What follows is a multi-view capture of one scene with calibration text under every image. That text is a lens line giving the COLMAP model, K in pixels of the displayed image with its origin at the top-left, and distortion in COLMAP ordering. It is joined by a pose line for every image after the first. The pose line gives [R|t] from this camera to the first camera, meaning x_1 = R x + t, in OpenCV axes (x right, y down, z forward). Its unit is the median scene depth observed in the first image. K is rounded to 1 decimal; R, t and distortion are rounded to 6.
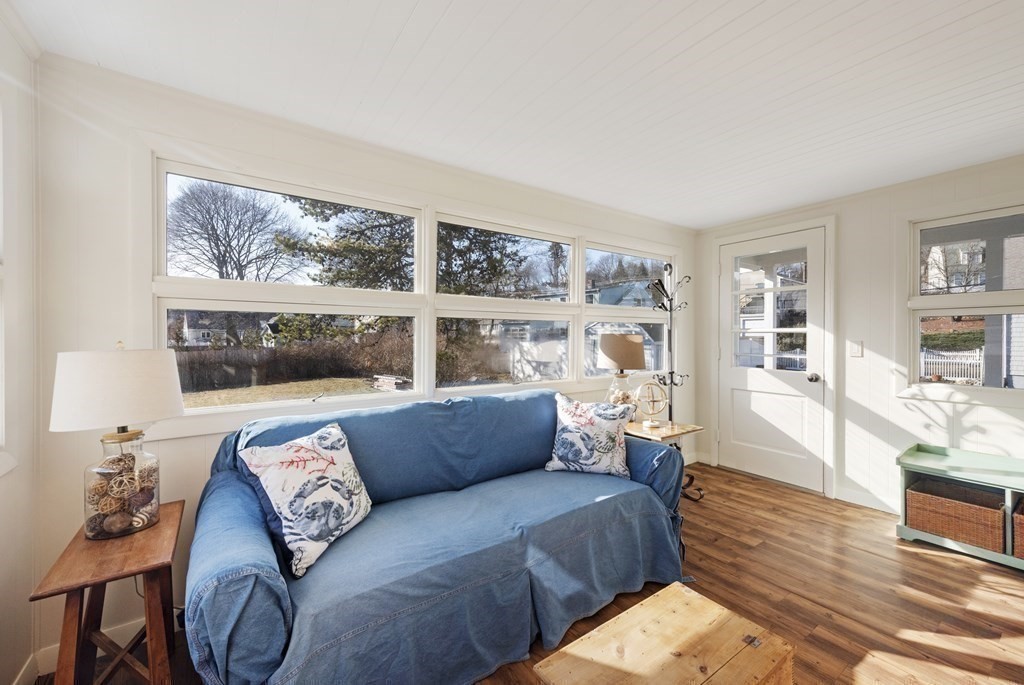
lens RADIAL K [[412.9, 0, 521.1], [0, 412.9, 334.9], [0, 0, 1]] dist [0.016897, -0.006410]
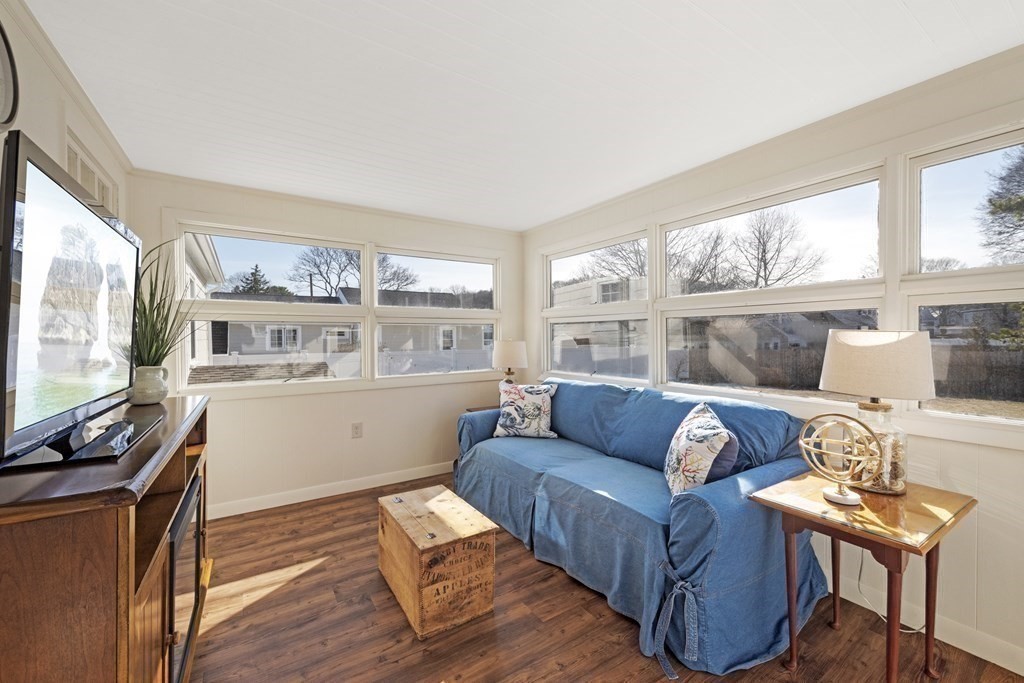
lens RADIAL K [[412.9, 0, 521.1], [0, 412.9, 333.9], [0, 0, 1]] dist [0.016897, -0.006410]
pose [[-0.027248, 0.001273, -0.999628, 1.570547], [-0.000097, 0.999999, 0.001277, -0.013593], [0.999629, 0.000132, -0.027248, 1.035748]]
